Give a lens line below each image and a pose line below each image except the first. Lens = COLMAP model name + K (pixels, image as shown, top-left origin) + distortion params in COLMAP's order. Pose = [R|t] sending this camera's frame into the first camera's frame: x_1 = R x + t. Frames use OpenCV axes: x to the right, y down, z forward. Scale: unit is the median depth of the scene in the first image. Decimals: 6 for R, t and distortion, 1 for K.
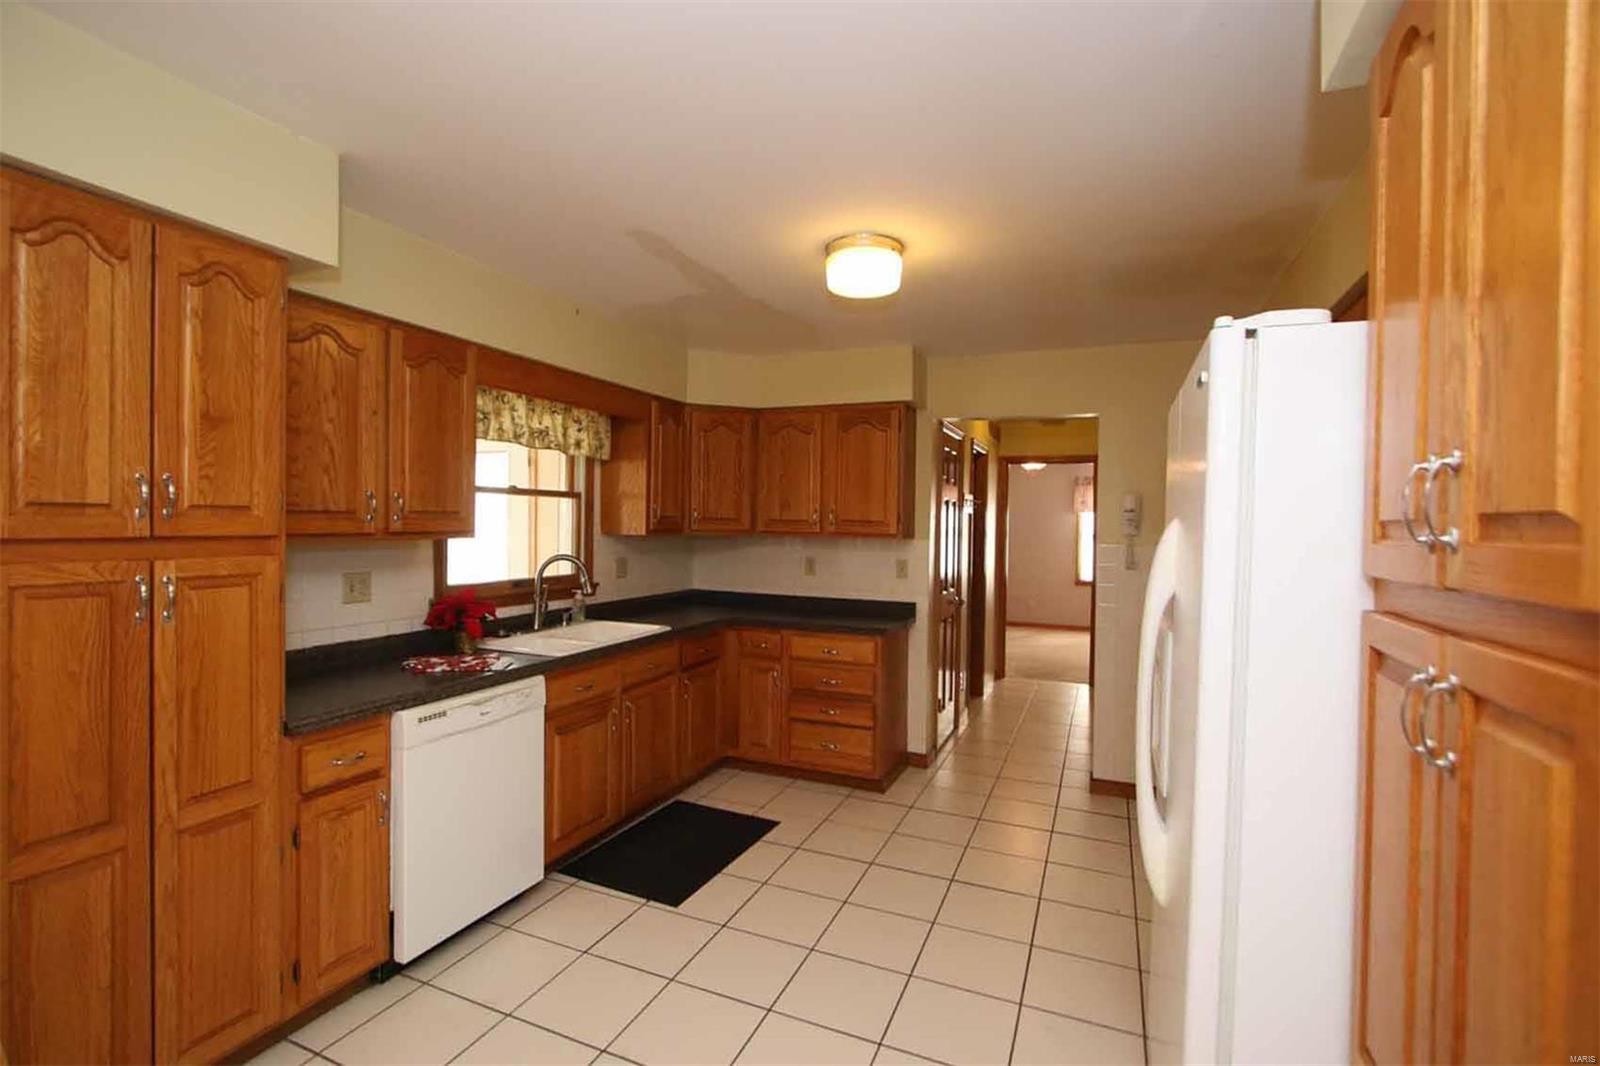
lens RADIAL K [[730.9, 0, 787.9], [0, 730.9, 534.4], [0, 0, 1]] dist [-0.010761, 0.000047]
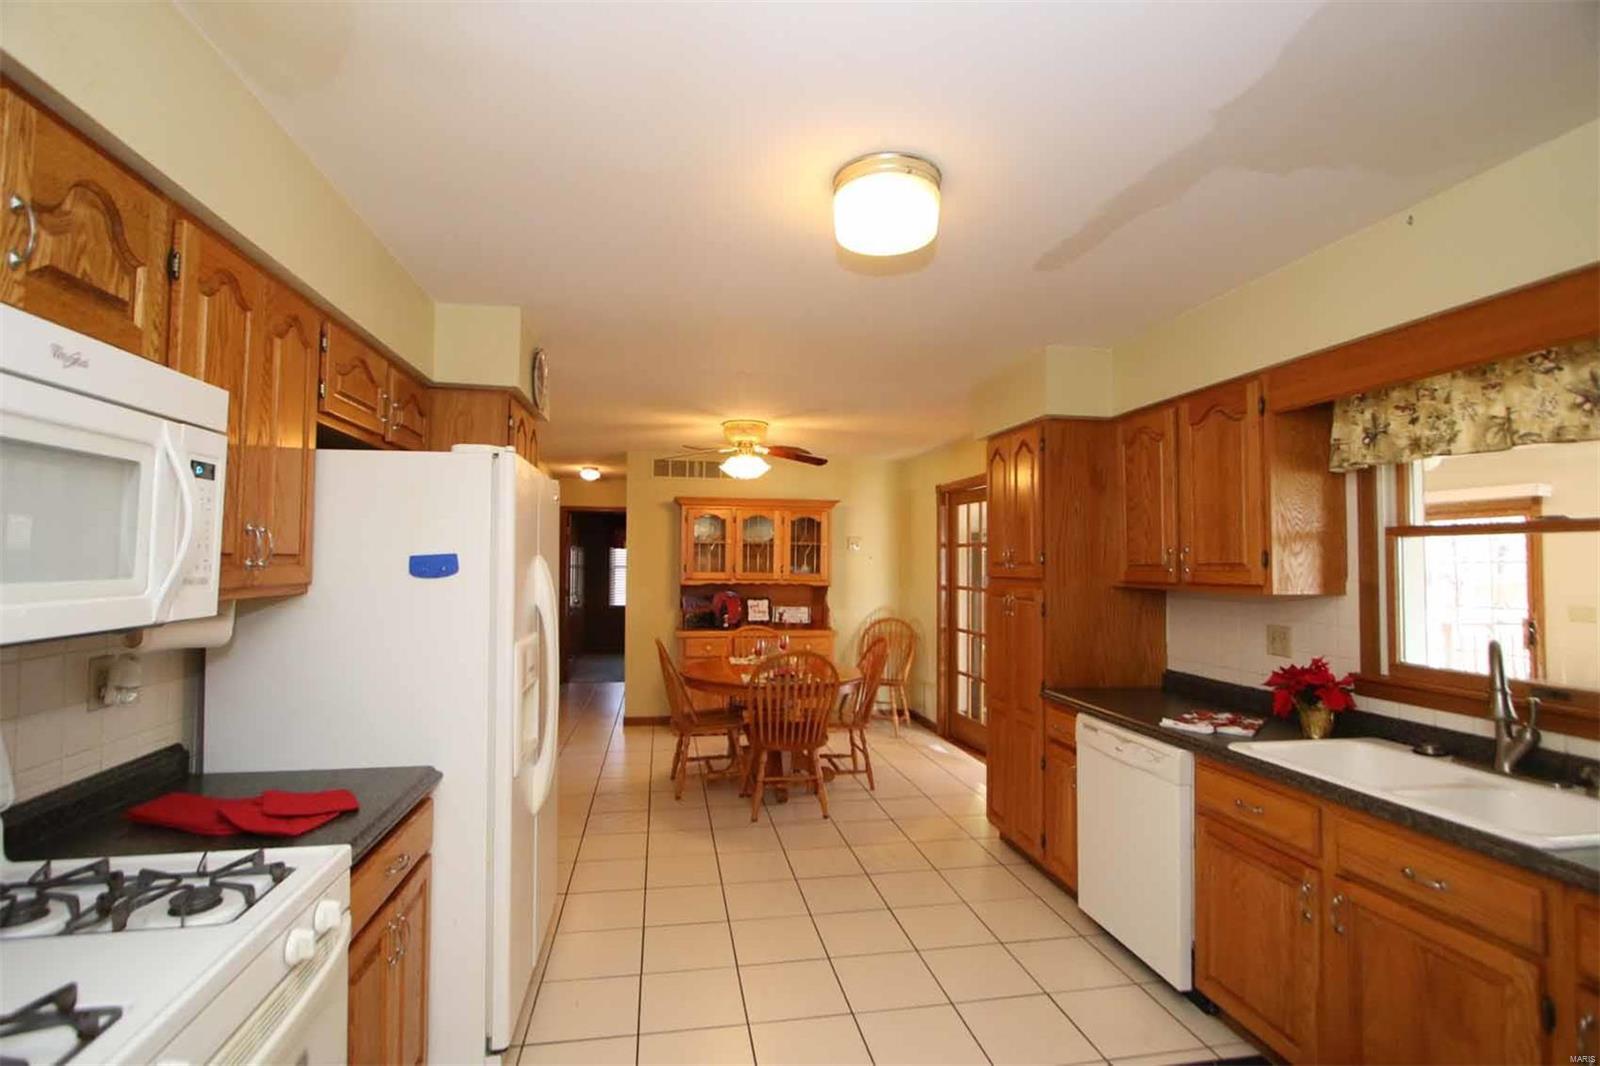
lens RADIAL K [[730.9, 0, 787.9], [0, 730.9, 534.4], [0, 0, 1]] dist [-0.010761, 0.000047]
pose [[-0.829955, -0.042745, -0.556190, 0.475564], [-0.030336, 0.999043, -0.031511, -0.018870], [0.557005, -0.009280, -0.830457, 1.277551]]
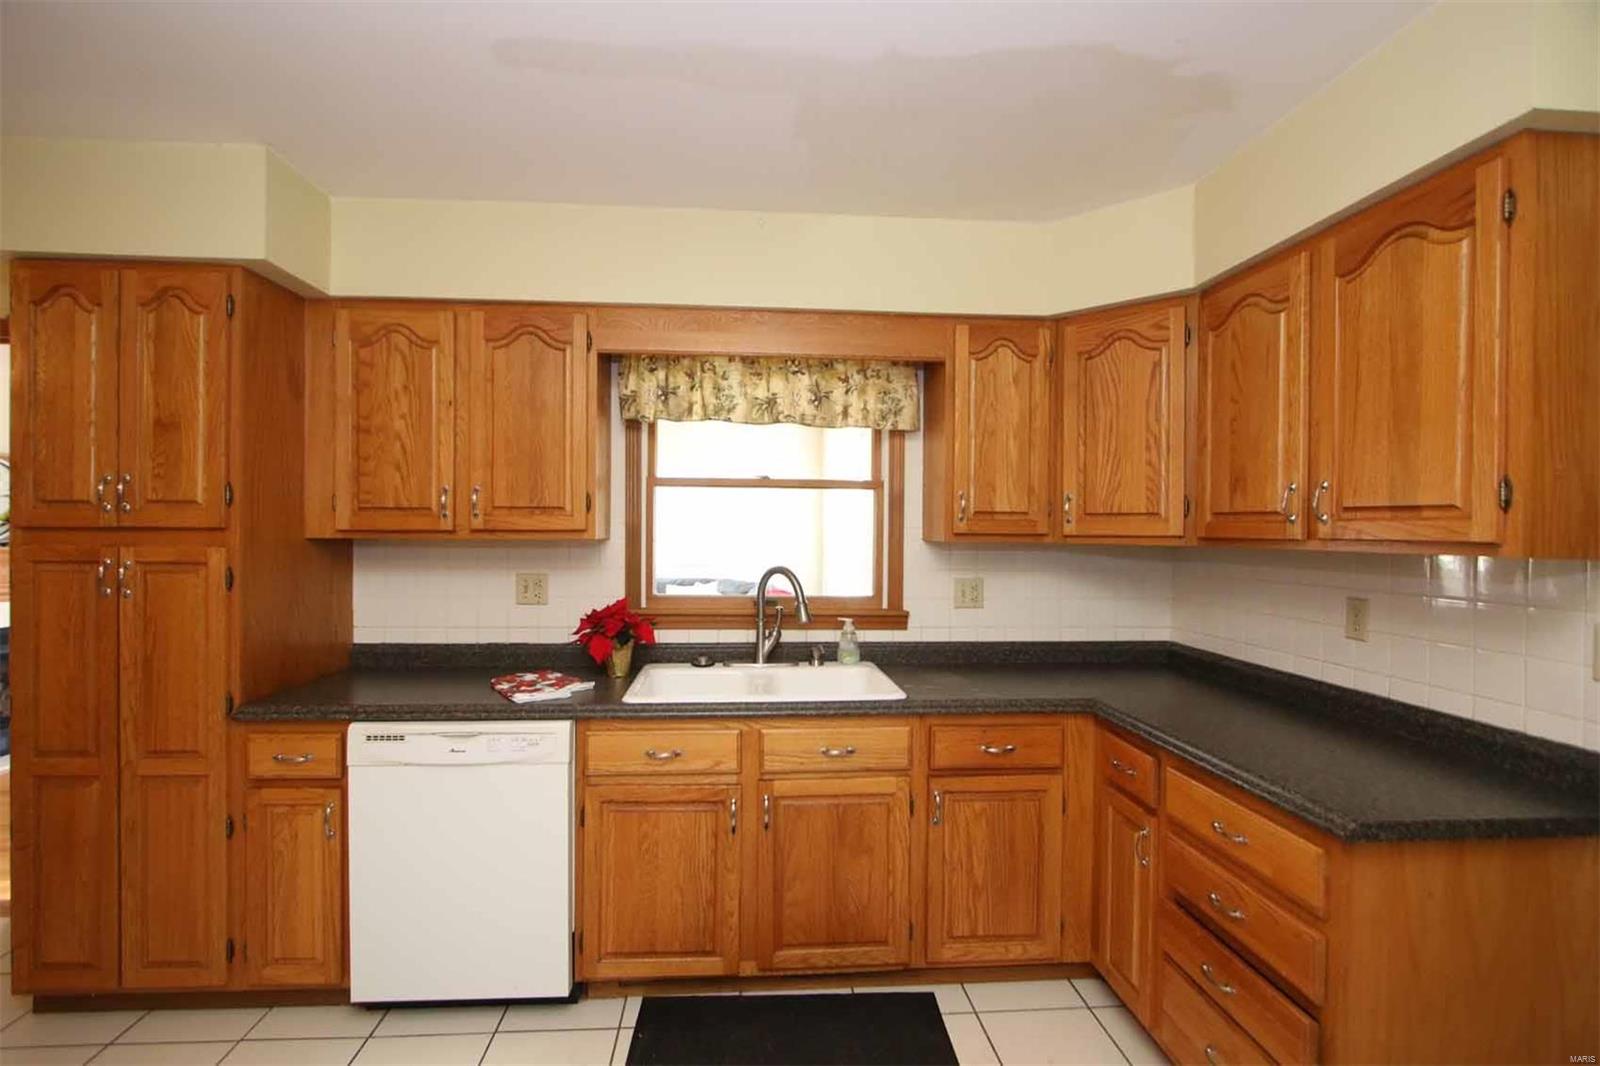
lens RADIAL K [[730.9, 0, 787.9], [0, 730.9, 534.4], [0, 0, 1]] dist [-0.010761, 0.000047]
pose [[0.467393, -0.004301, -0.884039, 0.373634], [-0.016376, 0.999774, -0.013522, 0.007276], [0.883898, 0.020798, 0.467217, 0.739406]]
